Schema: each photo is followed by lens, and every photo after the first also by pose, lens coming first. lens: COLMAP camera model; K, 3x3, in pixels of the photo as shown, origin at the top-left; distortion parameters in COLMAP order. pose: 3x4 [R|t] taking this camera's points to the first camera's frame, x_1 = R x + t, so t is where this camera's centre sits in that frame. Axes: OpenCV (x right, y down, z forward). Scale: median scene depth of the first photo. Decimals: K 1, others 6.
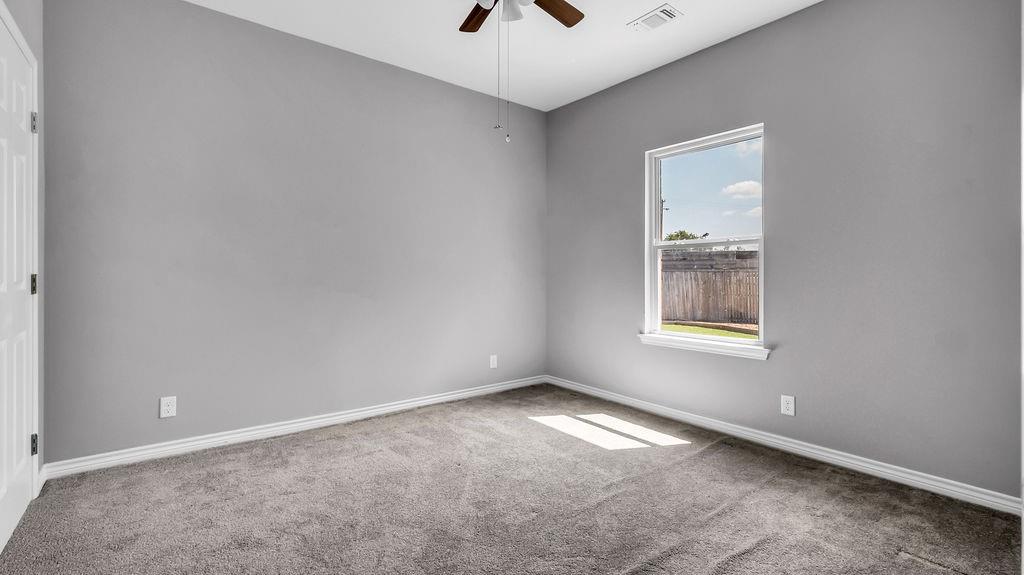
lens RADIAL K [[432.5, 0, 495.7], [0, 432.5, 280.5], [0, 0, 1]] dist [-0.000437, -0.000010]
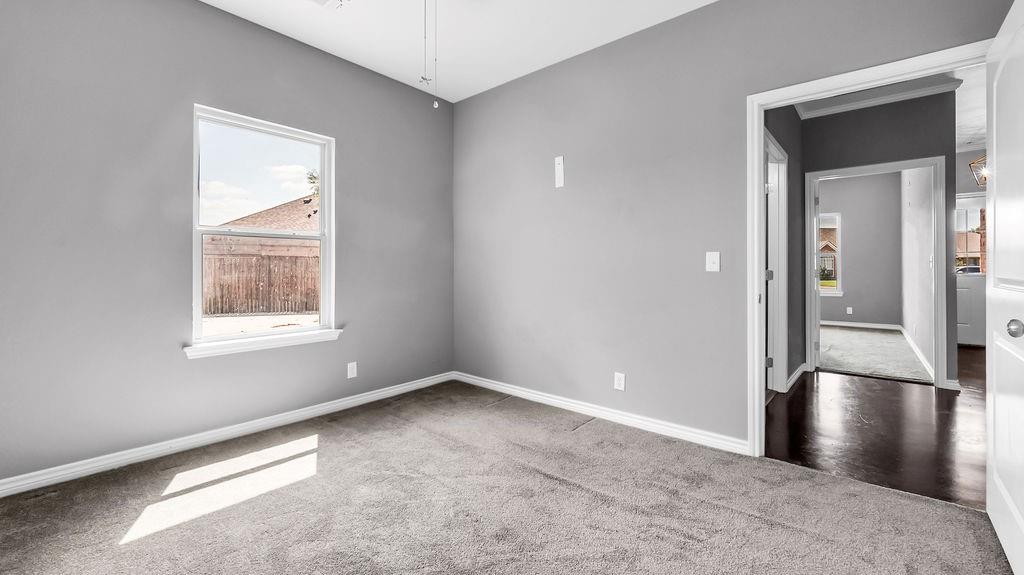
lens RADIAL K [[432.5, 0, 495.7], [0, 432.5, 280.5], [0, 0, 1]] dist [-0.000437, -0.000010]
pose [[-0.183661, -0.033133, 0.982431, -0.559971], [0.010246, 0.999313, 0.035618, -0.012229], [-0.982936, 0.016608, -0.183195, 0.722502]]
